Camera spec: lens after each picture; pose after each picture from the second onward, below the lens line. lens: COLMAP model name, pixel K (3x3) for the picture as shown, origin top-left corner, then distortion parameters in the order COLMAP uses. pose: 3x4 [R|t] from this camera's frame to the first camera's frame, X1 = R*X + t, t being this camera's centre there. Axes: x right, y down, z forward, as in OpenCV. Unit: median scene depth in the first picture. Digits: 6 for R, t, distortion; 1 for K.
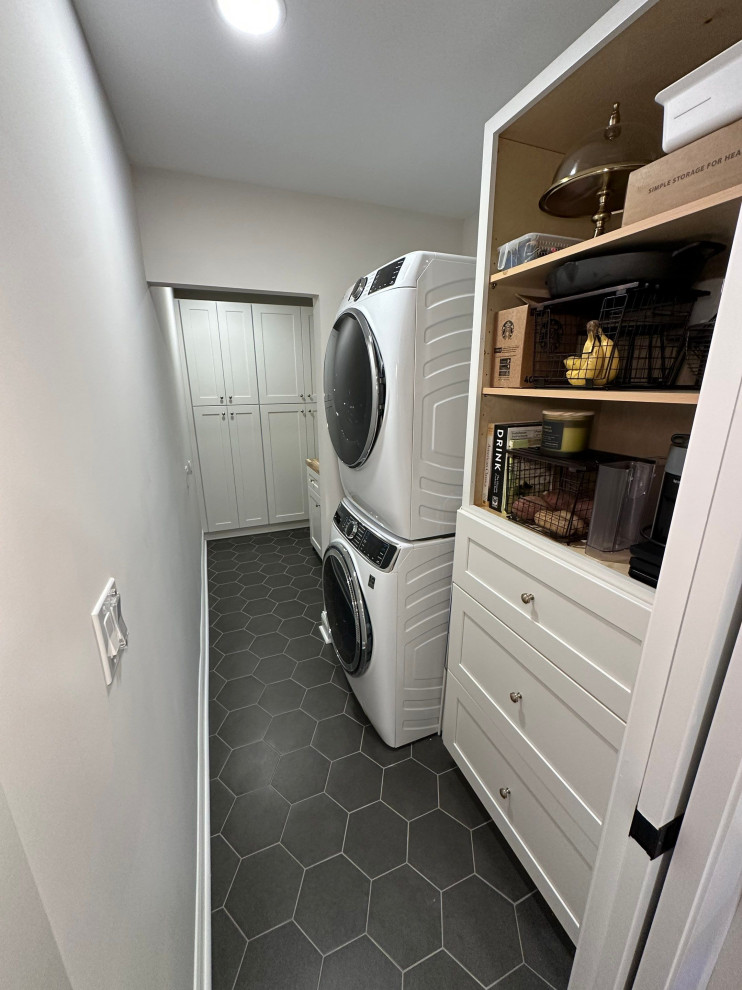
lens RADIAL K [[394.3, 0, 367.4], [0, 394.3, 493.3], [0, 0, 1]] dist [-0.002449, 0.000272]
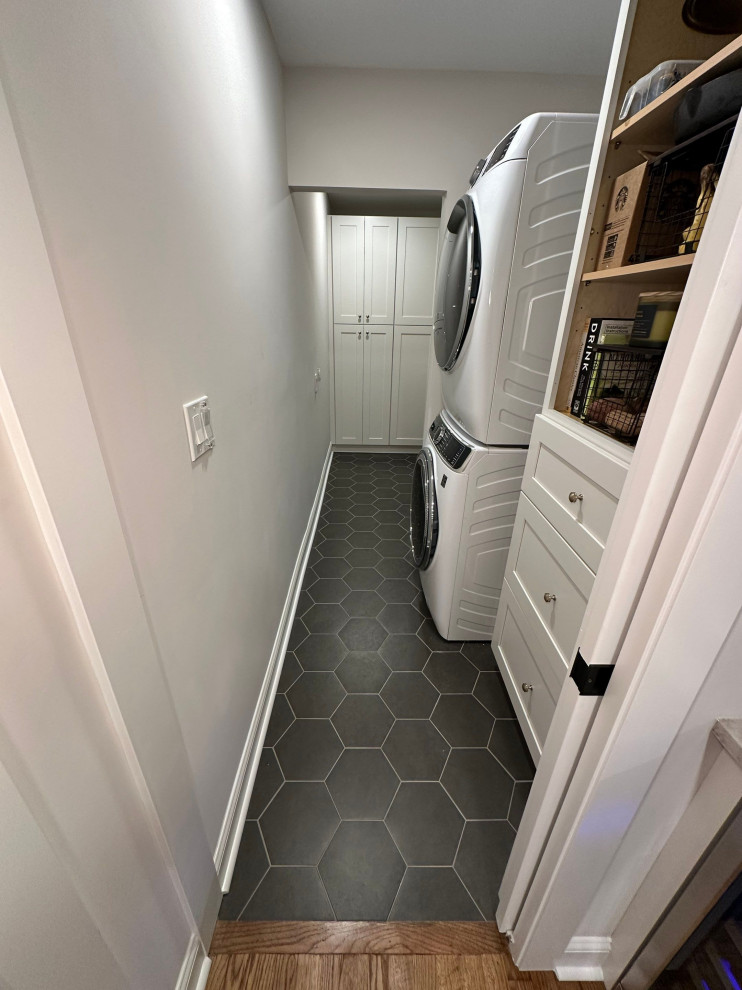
lens RADIAL K [[394.3, 0, 367.4], [0, 394.3, 493.3], [0, 0, 1]] dist [-0.002449, 0.000272]
pose [[0.929788, 0.171765, -0.325561, 0.199273], [-0.124884, 0.979193, 0.159955, 0.134079], [0.346262, -0.108067, 0.931893, -0.066162]]
